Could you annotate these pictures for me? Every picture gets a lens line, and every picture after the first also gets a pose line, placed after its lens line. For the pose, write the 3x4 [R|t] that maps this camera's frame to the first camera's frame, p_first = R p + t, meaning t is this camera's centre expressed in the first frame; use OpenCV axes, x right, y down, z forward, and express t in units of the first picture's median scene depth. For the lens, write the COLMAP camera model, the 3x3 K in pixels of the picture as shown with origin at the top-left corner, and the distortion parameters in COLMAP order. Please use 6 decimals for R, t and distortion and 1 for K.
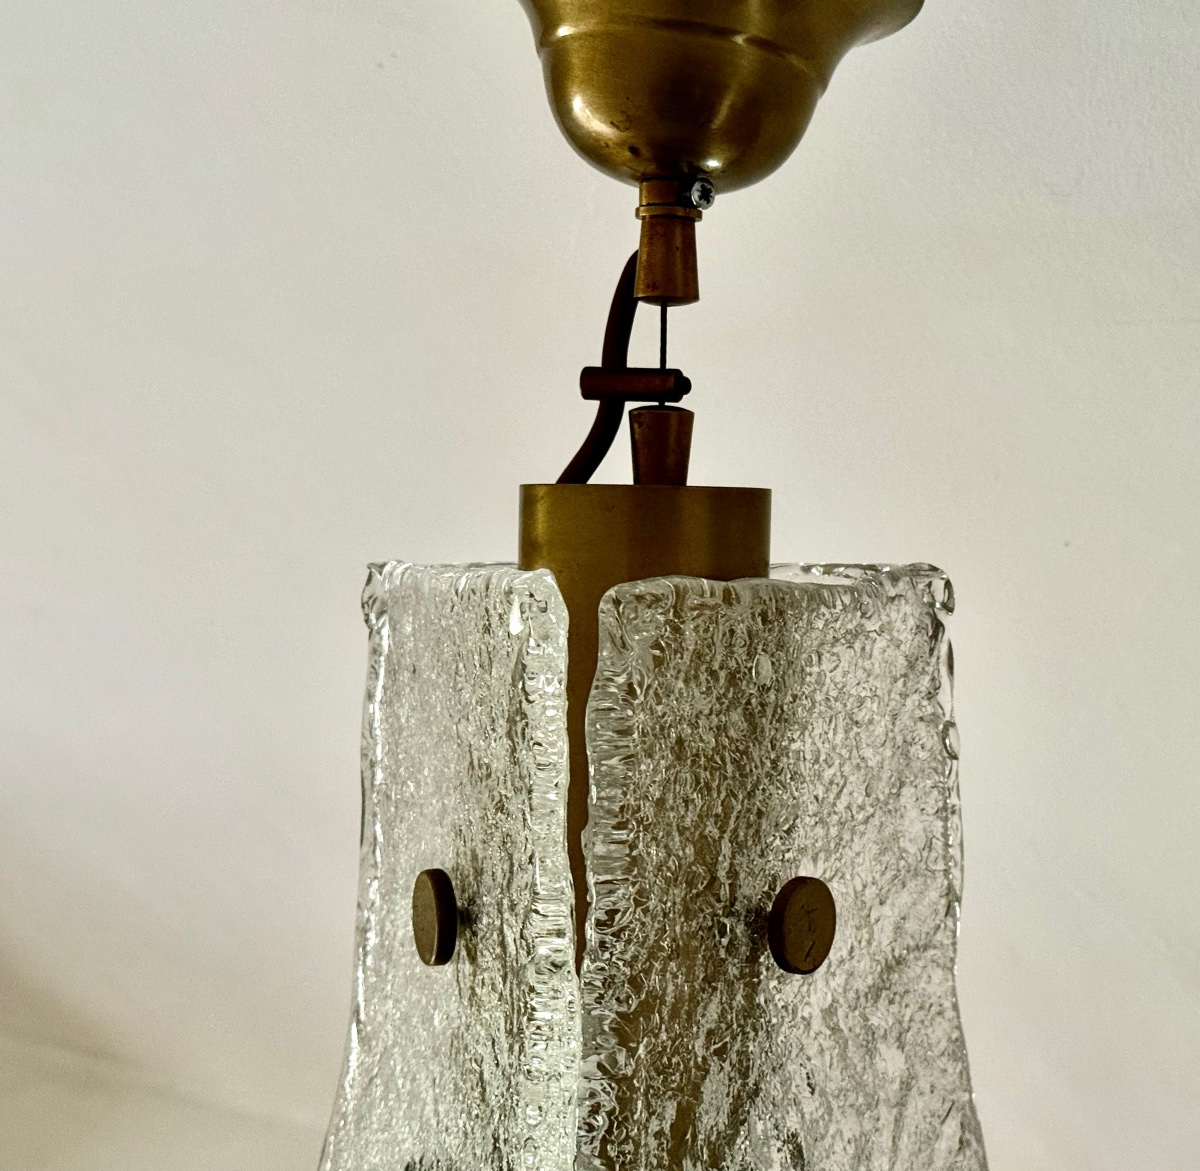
lens RADIAL K [[2351.6, 0, 792.1], [0, 2351.6, 586.3], [0, 0, 1]] dist [0.081329, 0.261111]
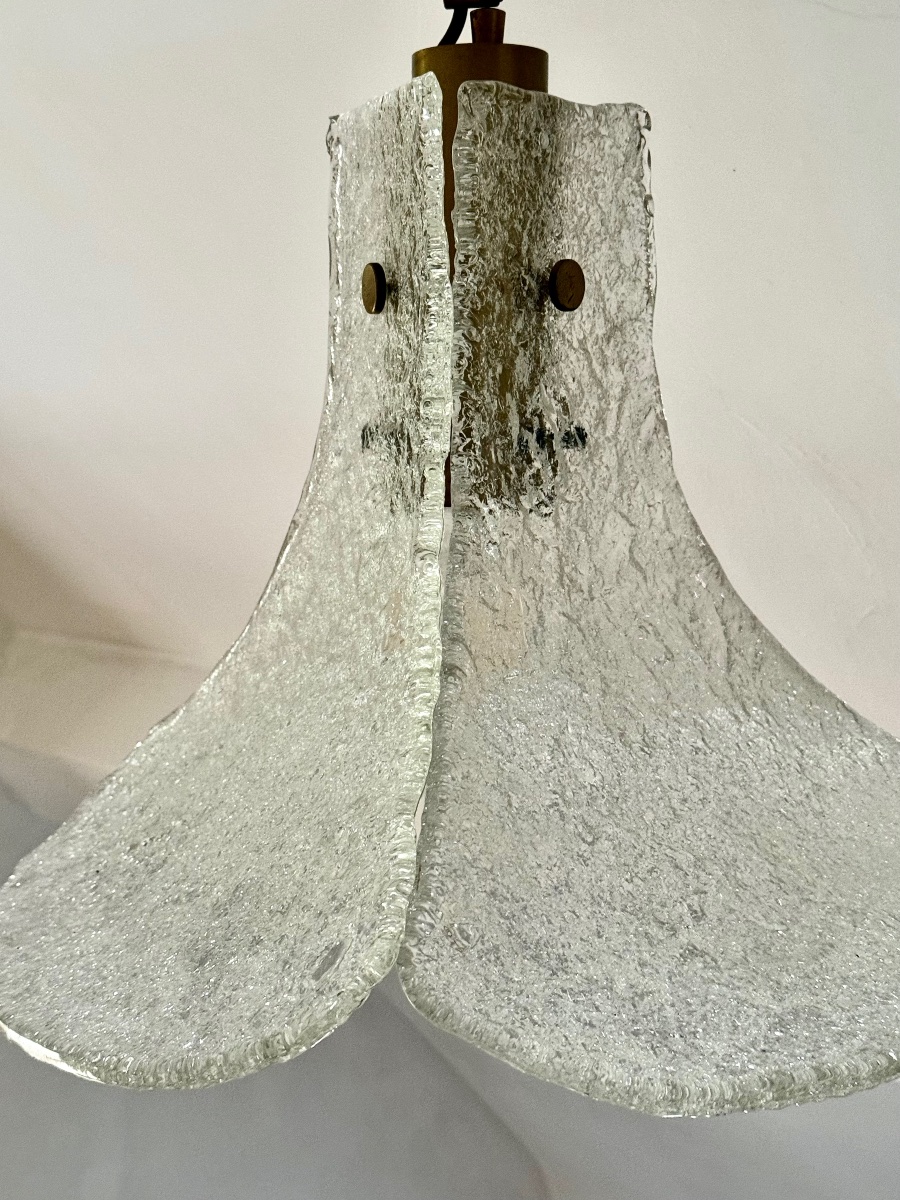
lens RADIAL K [[1803.3, 0, 445.7], [0, 1803.3, 625.9], [0, 0, 1]] dist [0.183152, -0.124961]
pose [[0.996794, -0.014612, -0.078663, 0.018677], [0.022261, 0.995011, 0.097251, 0.278066], [0.076850, -0.098690, 0.992146, -0.497579]]
